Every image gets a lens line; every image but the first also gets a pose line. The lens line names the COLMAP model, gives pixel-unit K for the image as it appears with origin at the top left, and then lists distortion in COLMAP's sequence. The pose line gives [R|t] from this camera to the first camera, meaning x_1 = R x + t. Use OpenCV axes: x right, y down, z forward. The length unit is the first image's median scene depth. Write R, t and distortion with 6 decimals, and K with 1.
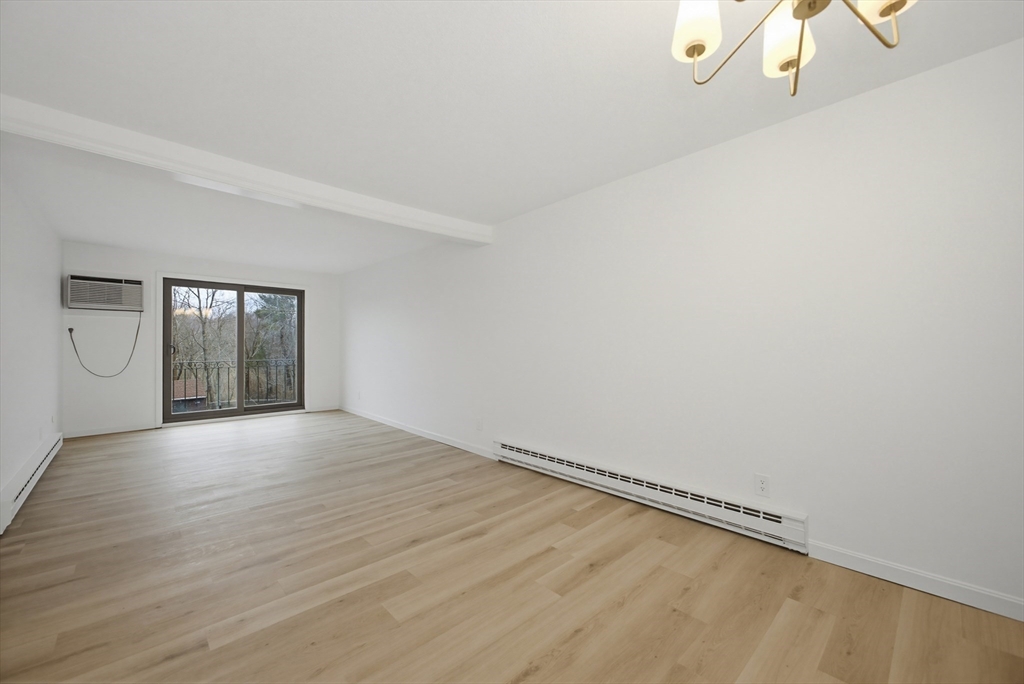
lens RADIAL K [[407.3, 0, 516.2], [0, 407.3, 347.8], [0, 0, 1]] dist [0.032378, -0.010521]
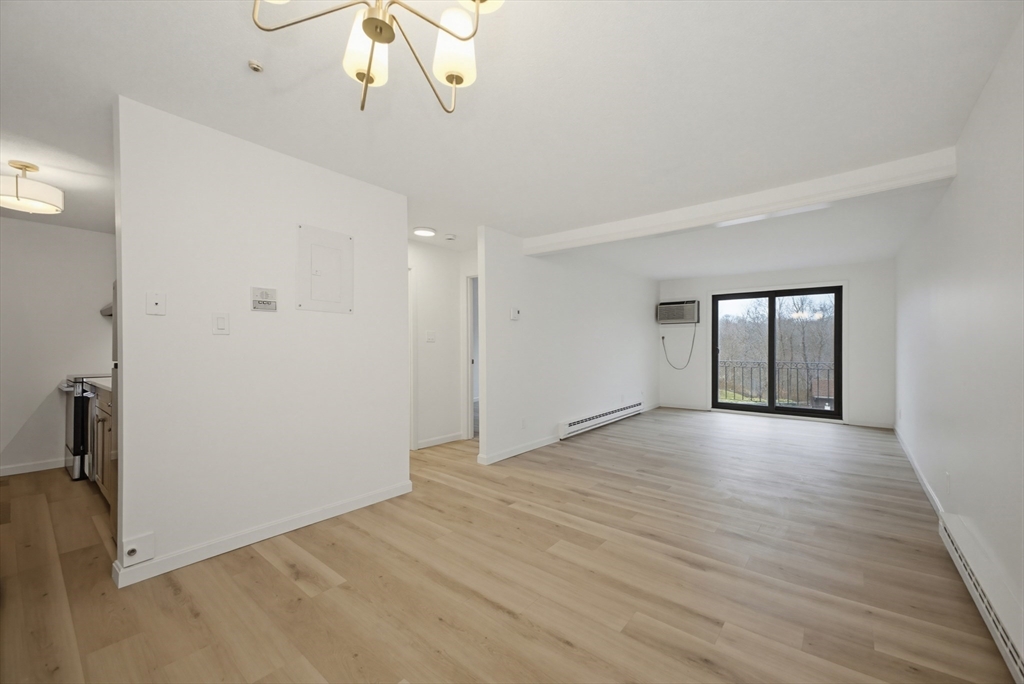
lens RADIAL K [[407.3, 0, 516.2], [0, 407.3, 347.8], [0, 0, 1]] dist [0.032378, -0.010521]
pose [[0.130176, 0.006298, -0.991471, 0.381107], [-0.003407, 0.999977, 0.005905, -0.011700], [0.991485, 0.002609, 0.130194, 0.252178]]
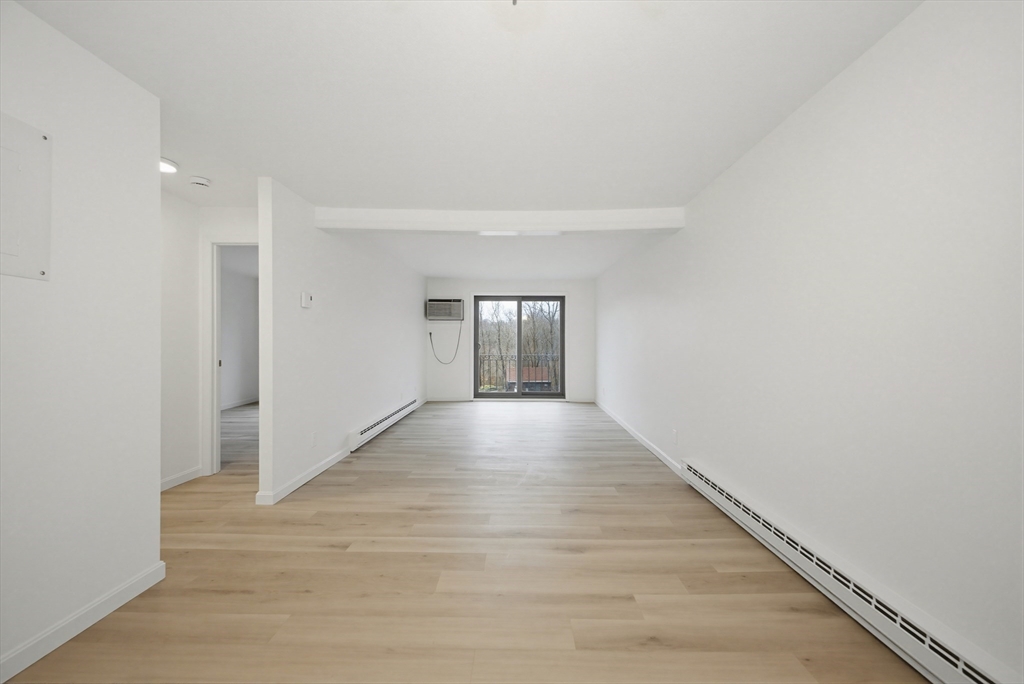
lens RADIAL K [[403.9, 0, 514.5], [0, 403.9, 339.3], [0, 0, 1]] dist [0.030132, -0.010422]
pose [[0.718152, 0.000544, -0.695886, 0.236463], [-0.007631, 0.999946, -0.007093, -0.012165], [0.695845, 0.010404, 0.718117, 0.114782]]
